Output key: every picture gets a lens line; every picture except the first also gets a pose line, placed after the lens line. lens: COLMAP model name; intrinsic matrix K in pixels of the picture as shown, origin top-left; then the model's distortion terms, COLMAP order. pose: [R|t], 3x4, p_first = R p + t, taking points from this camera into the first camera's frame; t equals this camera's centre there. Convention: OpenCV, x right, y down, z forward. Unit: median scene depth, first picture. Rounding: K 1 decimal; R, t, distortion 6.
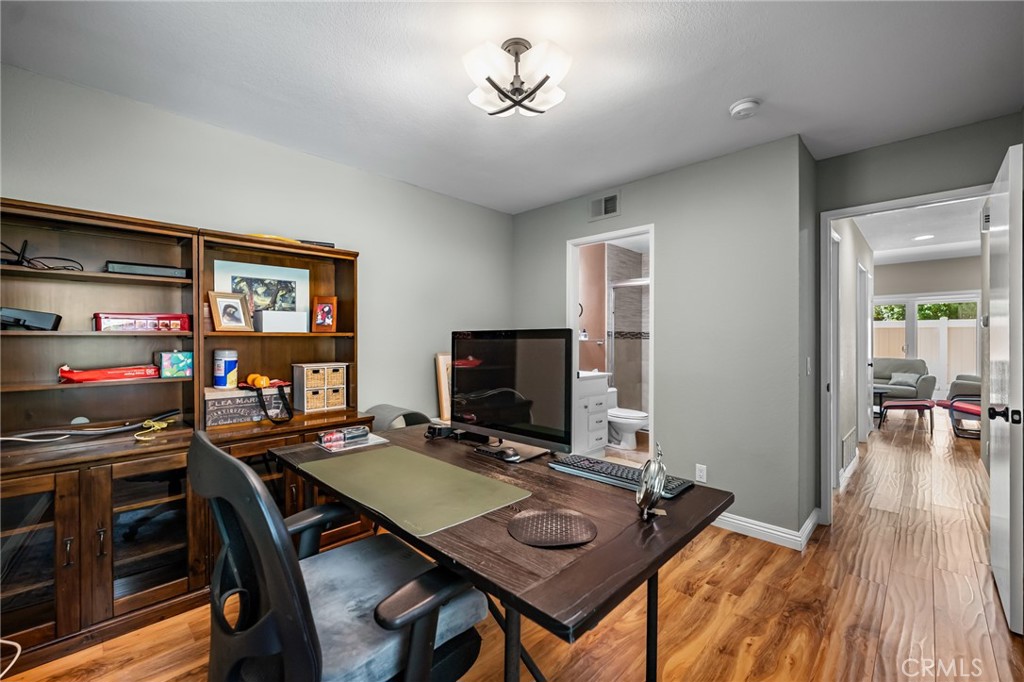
lens RADIAL K [[420.0, 0, 517.1], [0, 420.0, 342.0], [0, 0, 1]] dist [0.002543, -0.000028]
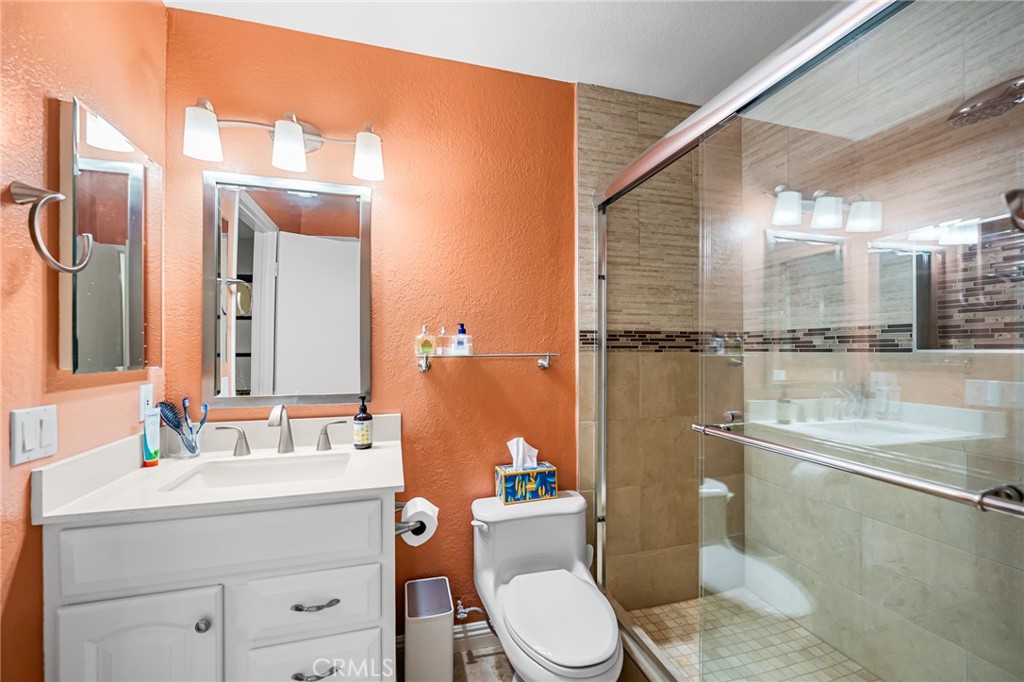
lens RADIAL K [[420.0, 0, 513.8], [0, 420.0, 342.4], [0, 0, 1]] dist [0.002543, -0.000028]
pose [[0.871513, 0.014717, -0.490152, 0.701011], [-0.017765, 0.999841, -0.001566, -0.027736], [0.490051, 0.010072, 0.871635, 1.370748]]
